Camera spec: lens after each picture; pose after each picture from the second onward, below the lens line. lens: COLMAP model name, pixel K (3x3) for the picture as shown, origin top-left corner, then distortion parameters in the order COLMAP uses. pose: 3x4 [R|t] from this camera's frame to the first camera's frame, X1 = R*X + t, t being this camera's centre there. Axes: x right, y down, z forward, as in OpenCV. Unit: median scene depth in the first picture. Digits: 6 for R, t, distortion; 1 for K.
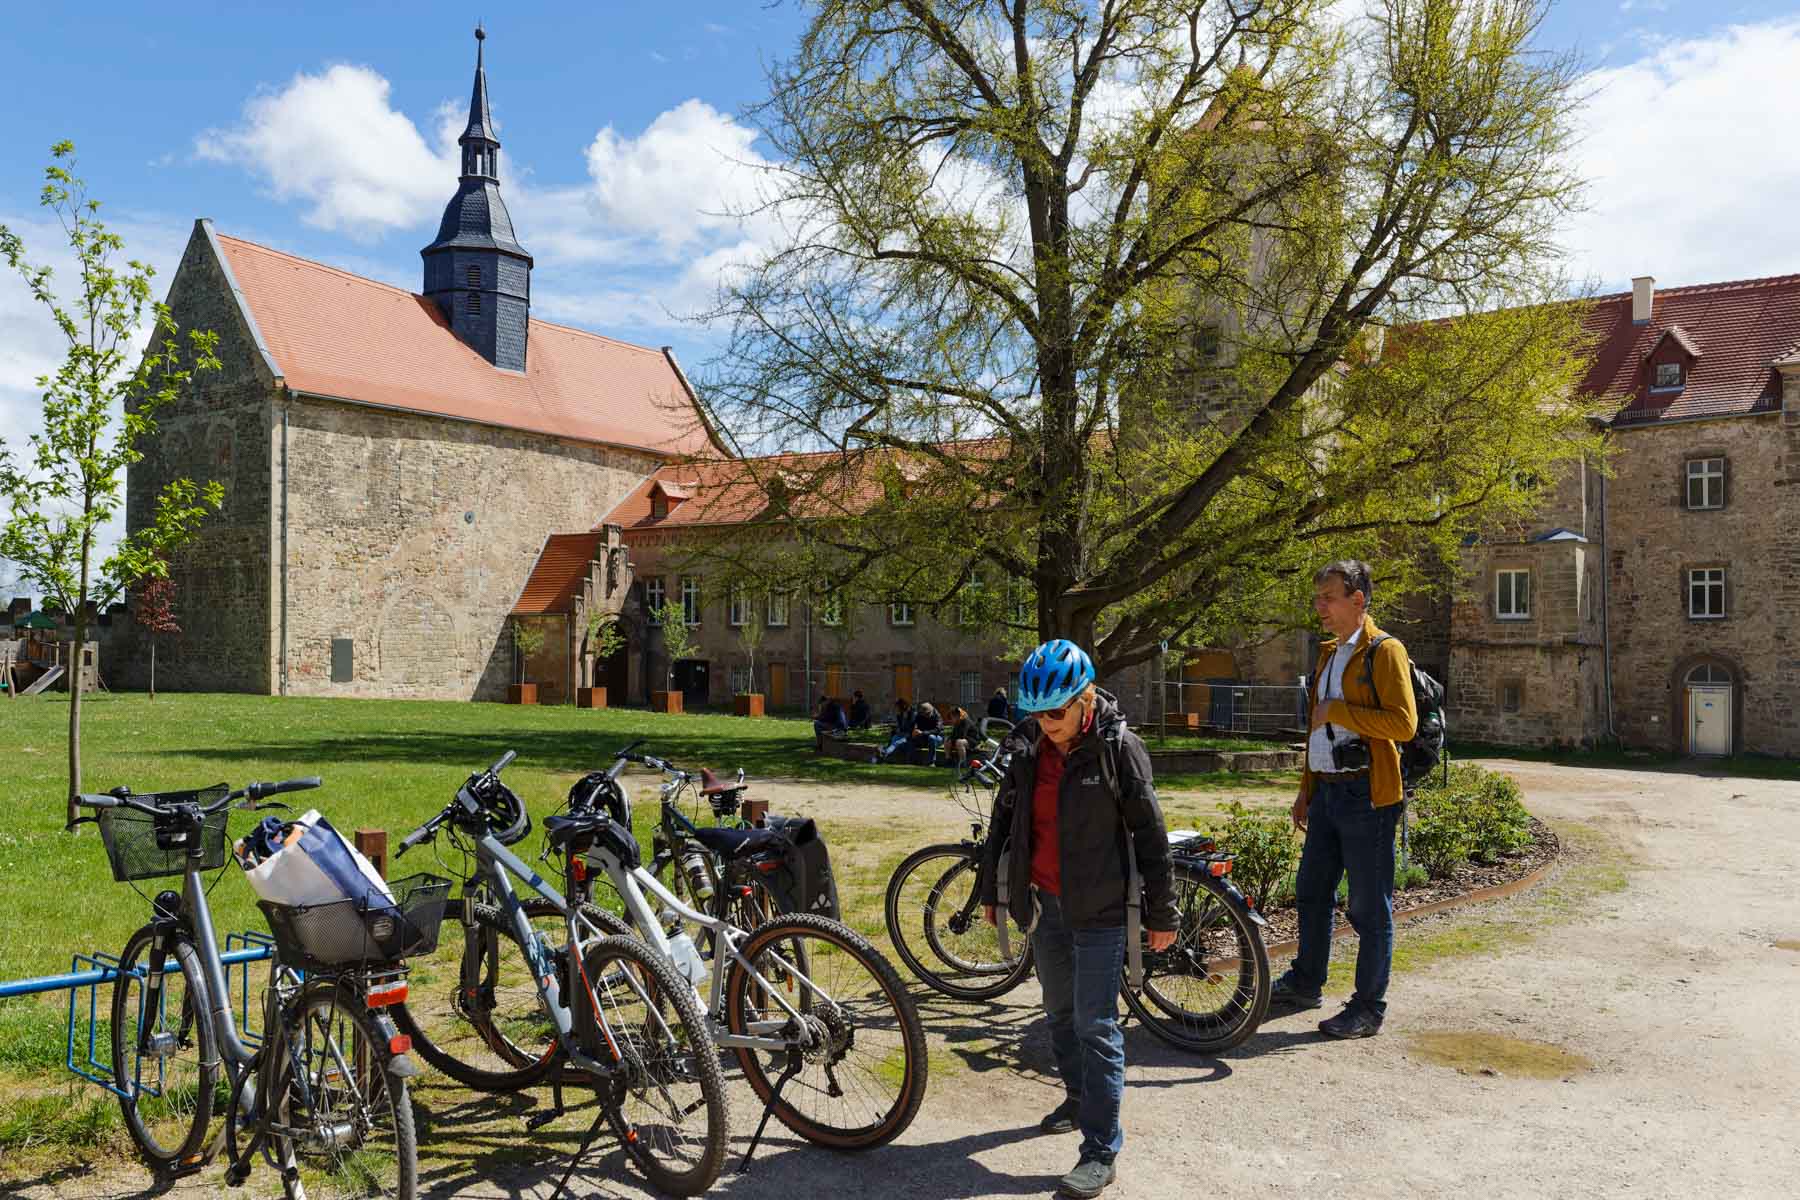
lens RADIAL K [[1431.6, 0, 898.8], [0, 1431.6, 603.6], [0, 0, 1]] dist [0.007968, 0.001491]
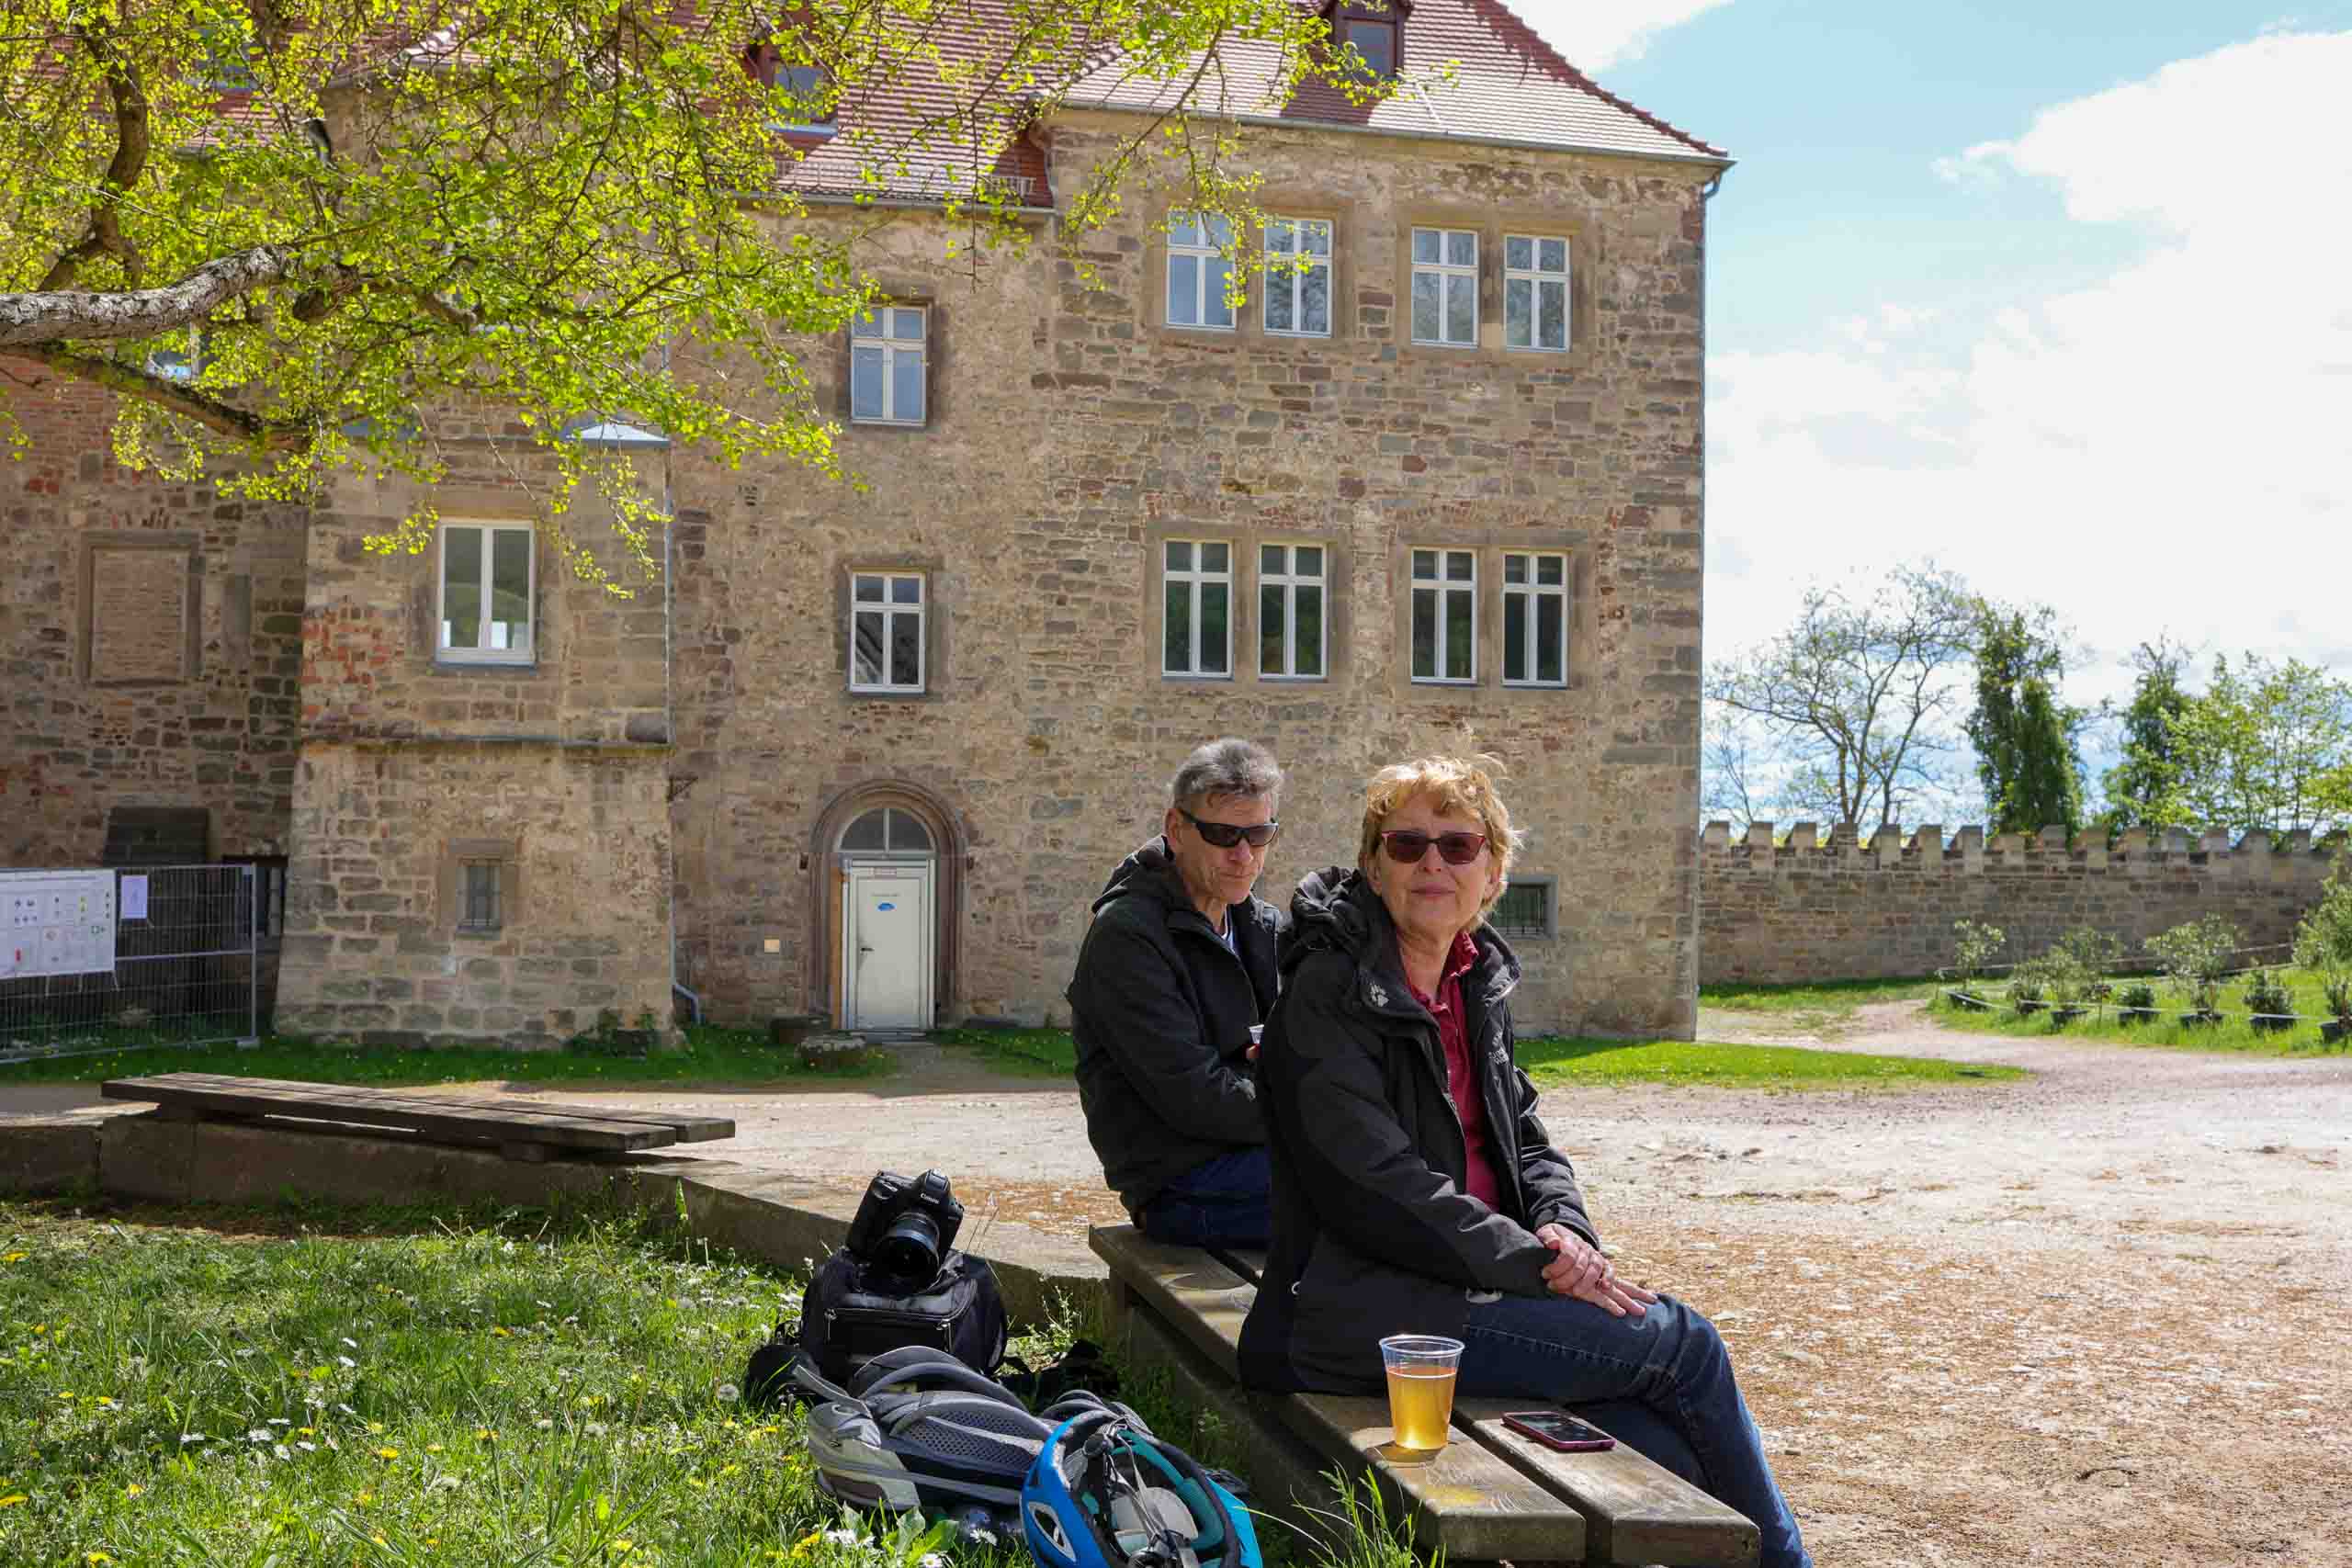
lens RADIAL K [[2397.8, 0, 1173.9], [0, 2397.8, 782.6], [0, 0, 1]] dist [0.000466, 0.000000]
pose [[0.659637, 0.020902, 0.751294, 0.108971], [-0.028810, 0.999582, -0.002514, 0.035096], [-0.751032, -0.019986, 0.659963, 0.498145]]
